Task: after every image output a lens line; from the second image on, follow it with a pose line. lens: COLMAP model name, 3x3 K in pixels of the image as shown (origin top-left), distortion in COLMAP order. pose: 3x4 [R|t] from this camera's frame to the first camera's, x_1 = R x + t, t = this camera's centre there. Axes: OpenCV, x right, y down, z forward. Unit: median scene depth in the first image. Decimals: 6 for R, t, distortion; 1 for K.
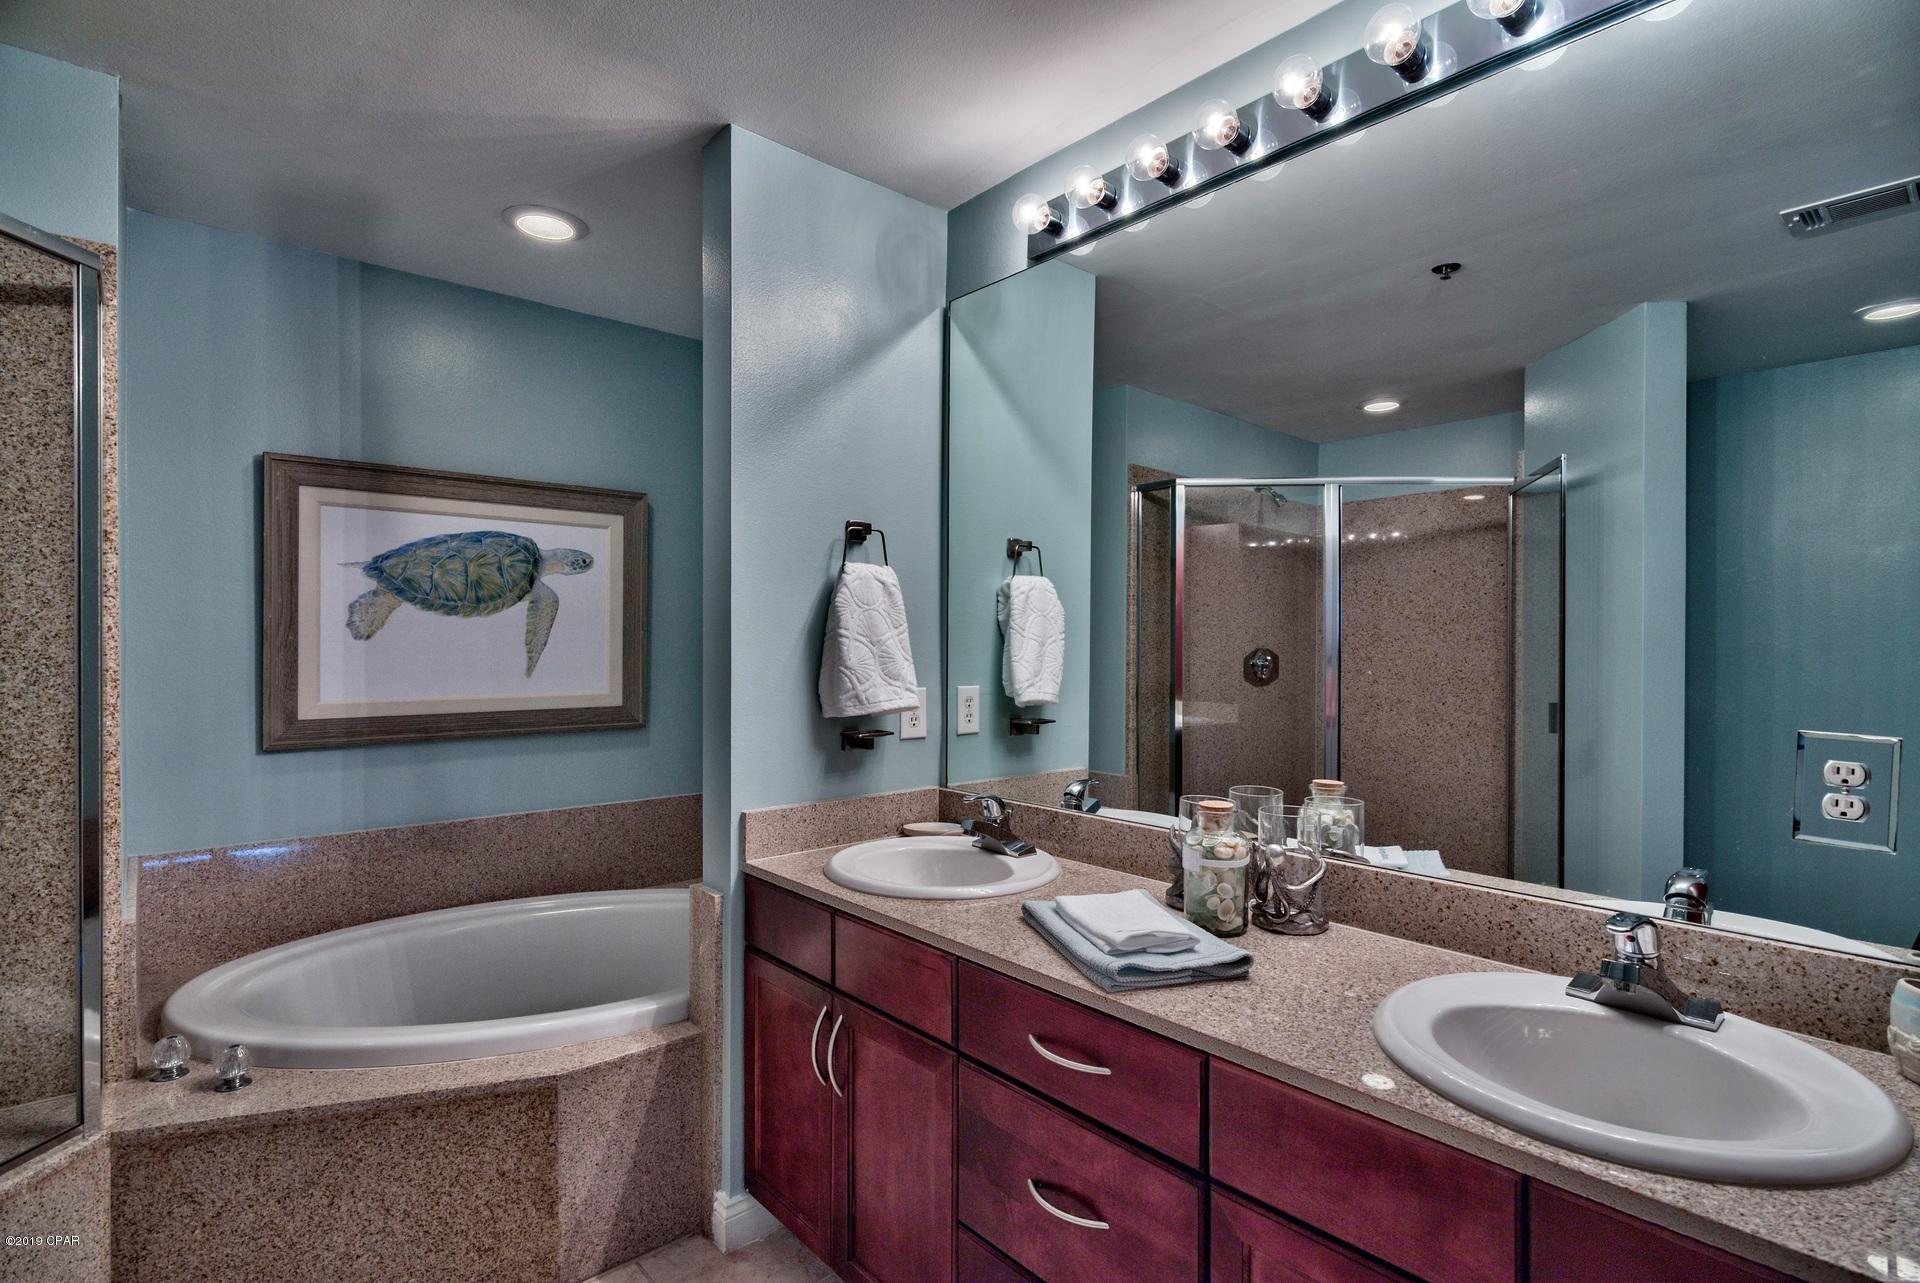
lens RADIAL K [[933.4, 0, 961.8], [0, 933.4, 643.8], [0, 0, 1]] dist [0.005702, 0.001005]
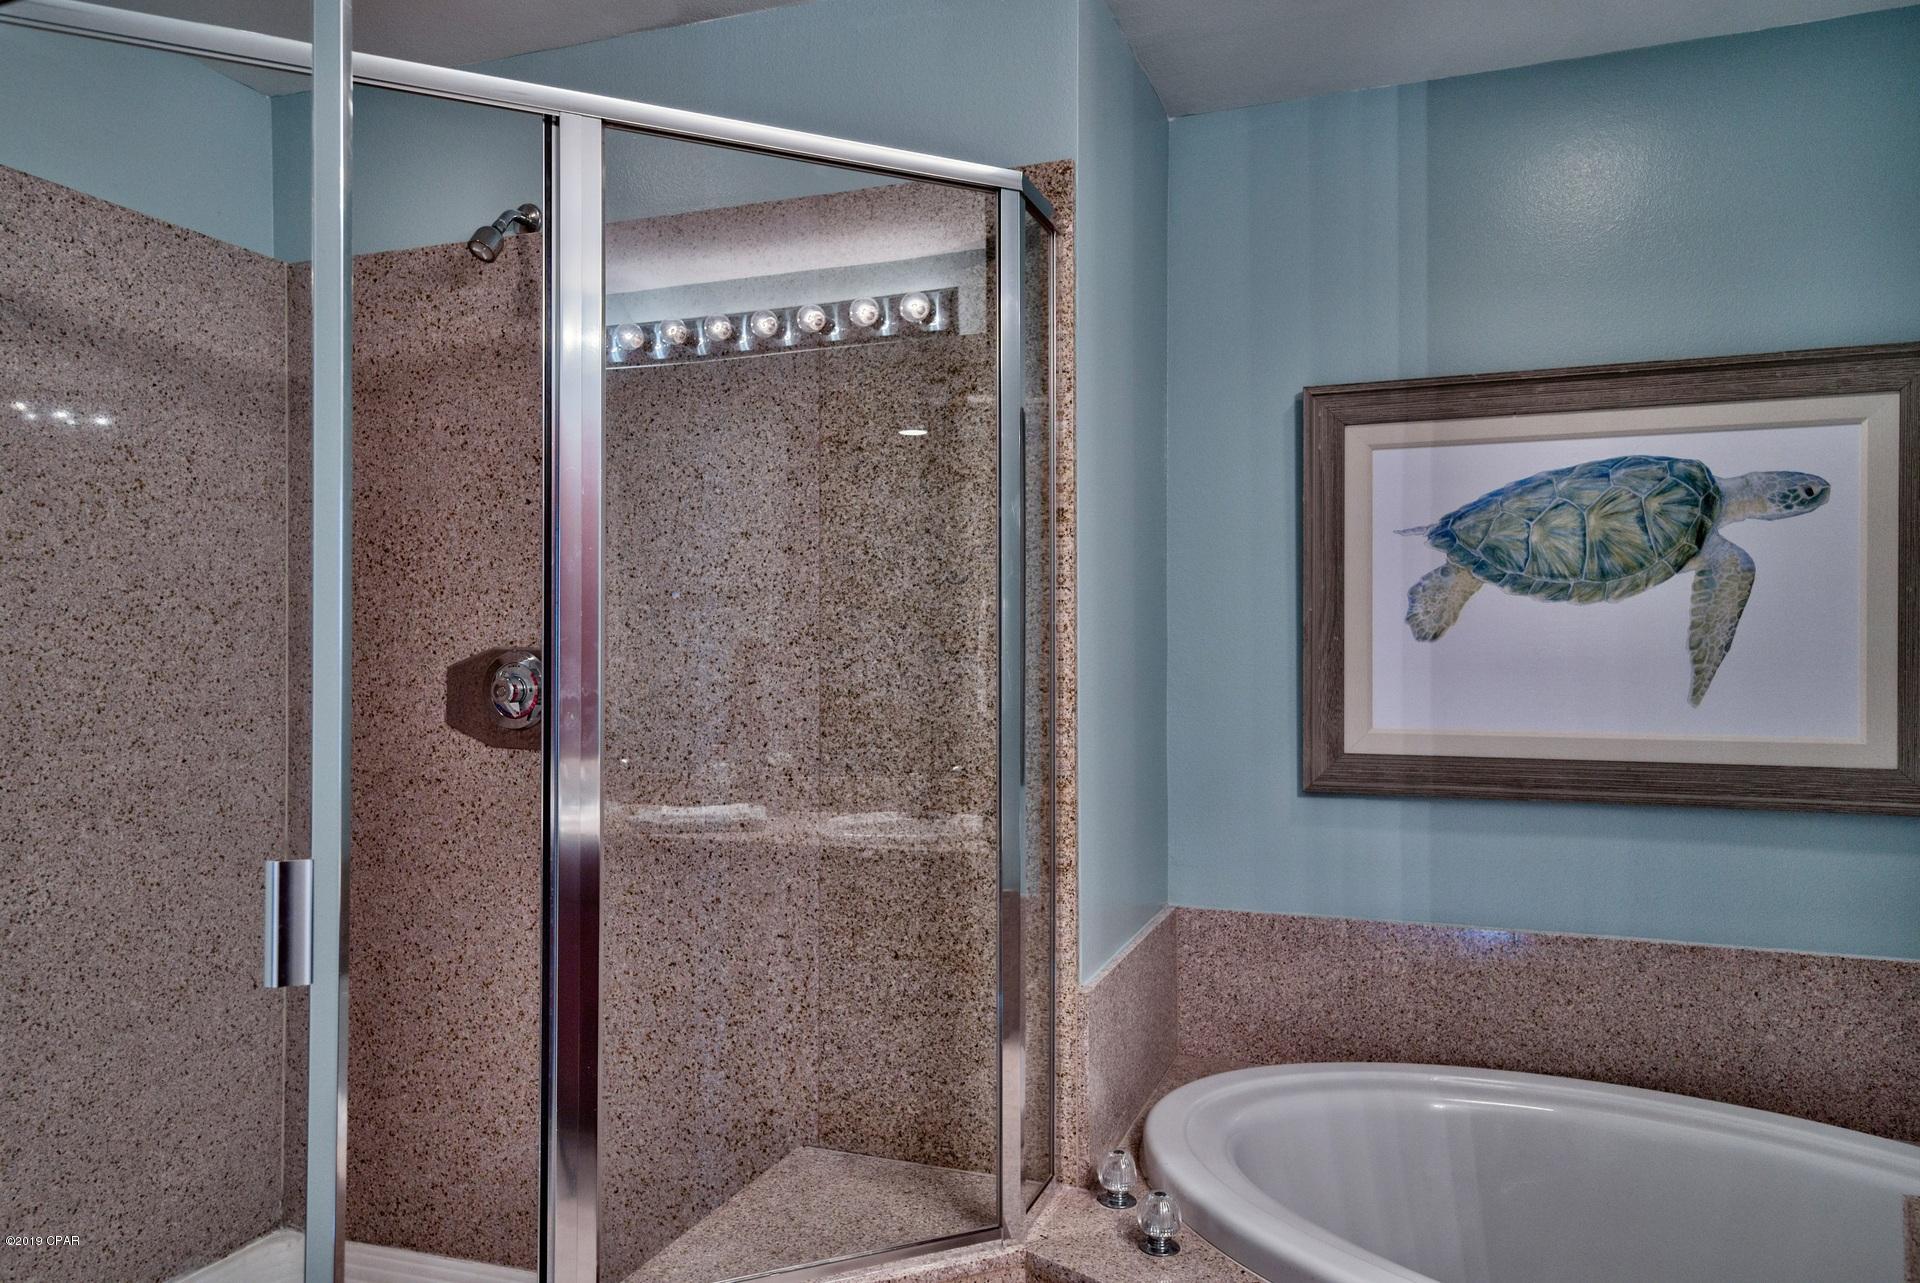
lens RADIAL K [[1340.2, 0, 959.5], [0, 1340.2, 643.2], [0, 0, 1]] dist [0.040114, 0.003333]
pose [[0.475768, -0.004863, -0.879557, 0.054173], [0.000062, 0.999985, -0.005495, 0.002732], [0.879571, 0.002560, 0.475761, 0.237380]]
